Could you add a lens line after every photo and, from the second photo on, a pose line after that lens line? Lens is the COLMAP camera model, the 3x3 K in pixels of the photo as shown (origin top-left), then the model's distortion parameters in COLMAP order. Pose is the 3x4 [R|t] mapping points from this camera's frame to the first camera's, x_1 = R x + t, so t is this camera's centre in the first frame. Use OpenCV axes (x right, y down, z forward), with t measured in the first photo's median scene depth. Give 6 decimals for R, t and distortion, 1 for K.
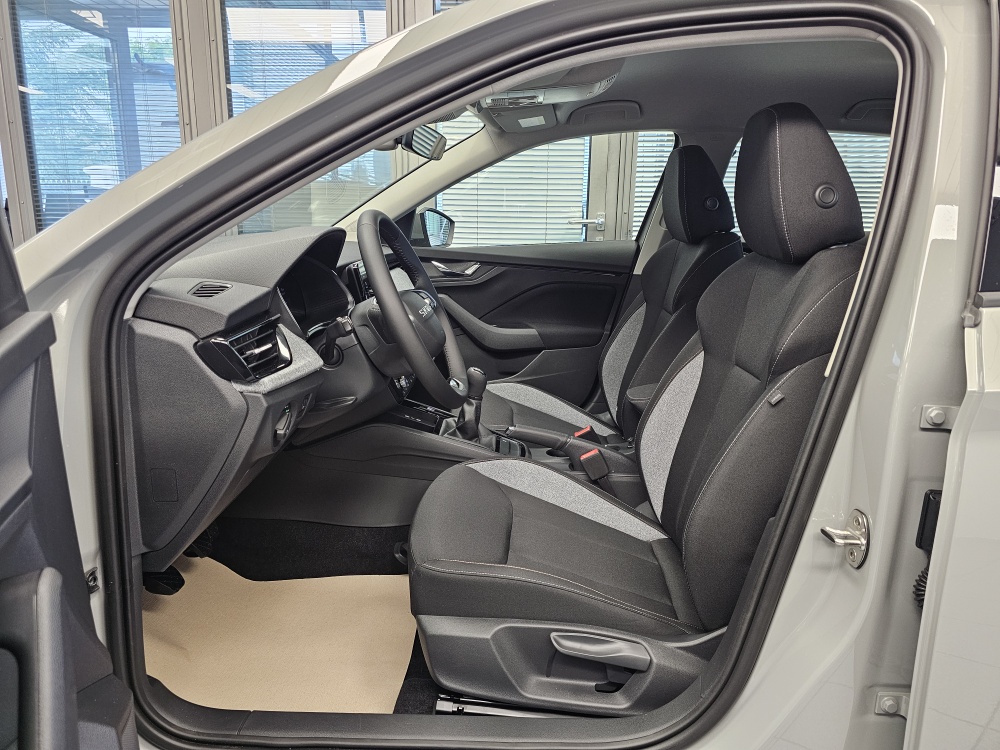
lens RADIAL K [[678.5, 0, 530.4], [0, 678.5, 356.0], [0, 0, 1]] dist [0.061085, -0.060853]
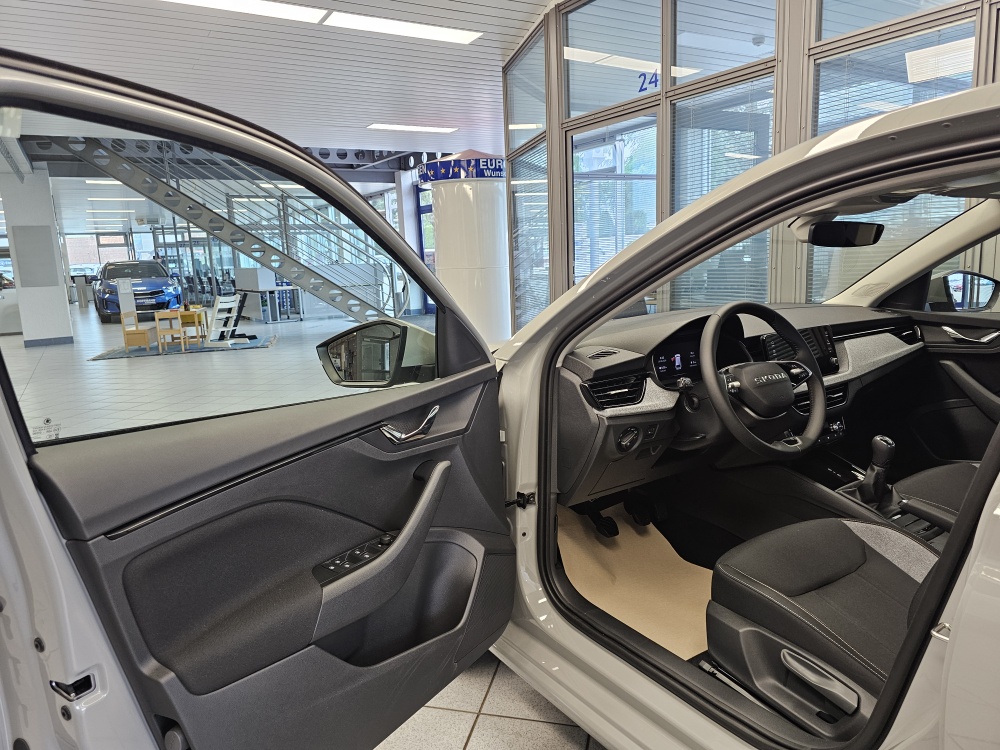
lens RADIAL K [[678.5, 0, 492.0], [0, 678.5, 365.2], [0, 0, 1]] dist [0.061085, -0.060853]
pose [[0.568356, 0.098951, -0.816811, 0.702597], [-0.128232, 0.991264, 0.030858, -0.076903], [0.812728, 0.087202, 0.576080, -0.196983]]
